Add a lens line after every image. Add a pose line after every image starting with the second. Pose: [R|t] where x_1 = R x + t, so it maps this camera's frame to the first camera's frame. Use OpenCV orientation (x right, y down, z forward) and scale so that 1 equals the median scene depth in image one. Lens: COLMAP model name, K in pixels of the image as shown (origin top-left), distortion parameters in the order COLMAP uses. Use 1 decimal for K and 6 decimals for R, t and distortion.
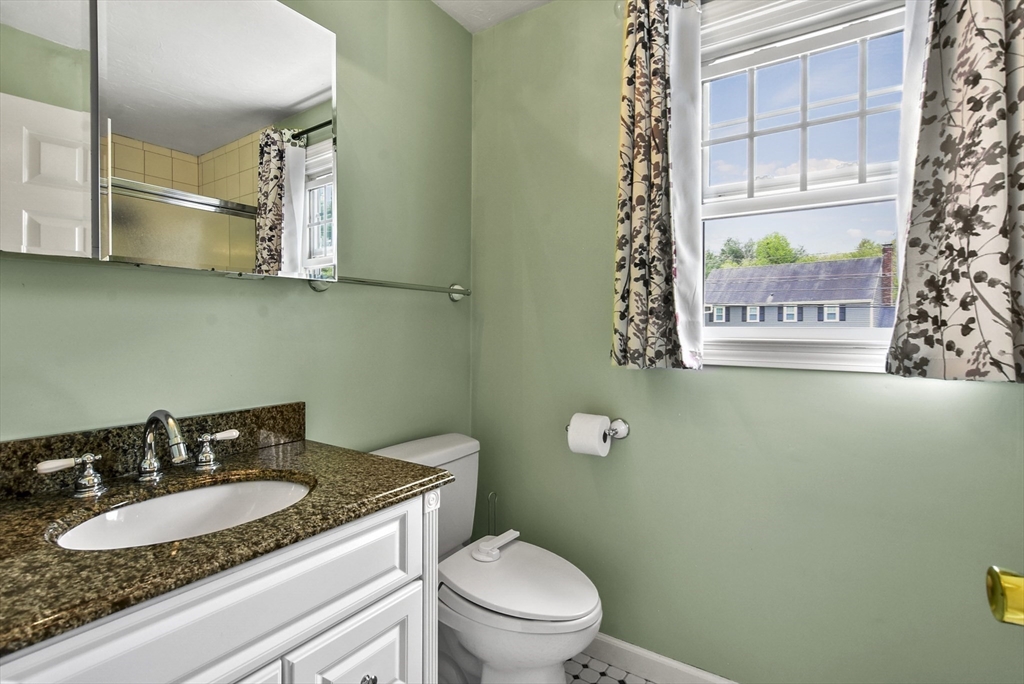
lens RADIAL K [[496.5, 0, 507.5], [0, 496.5, 332.4], [0, 0, 1]] dist [0.006955, 0.000237]
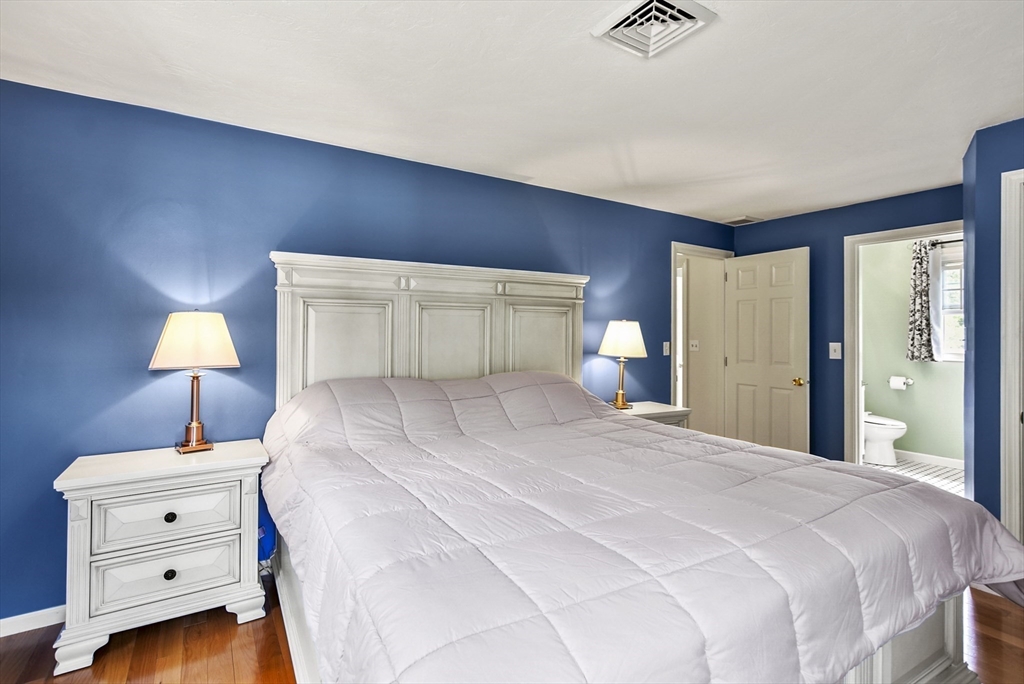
lens RADIAL K [[496.5, 0, 509.5], [0, 496.5, 340.5], [0, 0, 1]] dist [0.006955, 0.000237]
pose [[0.922550, -0.005717, -0.385835, -0.971922], [0.005427, 0.999984, -0.001843, -0.075671], [0.385840, -0.000394, 0.922566, -3.141365]]
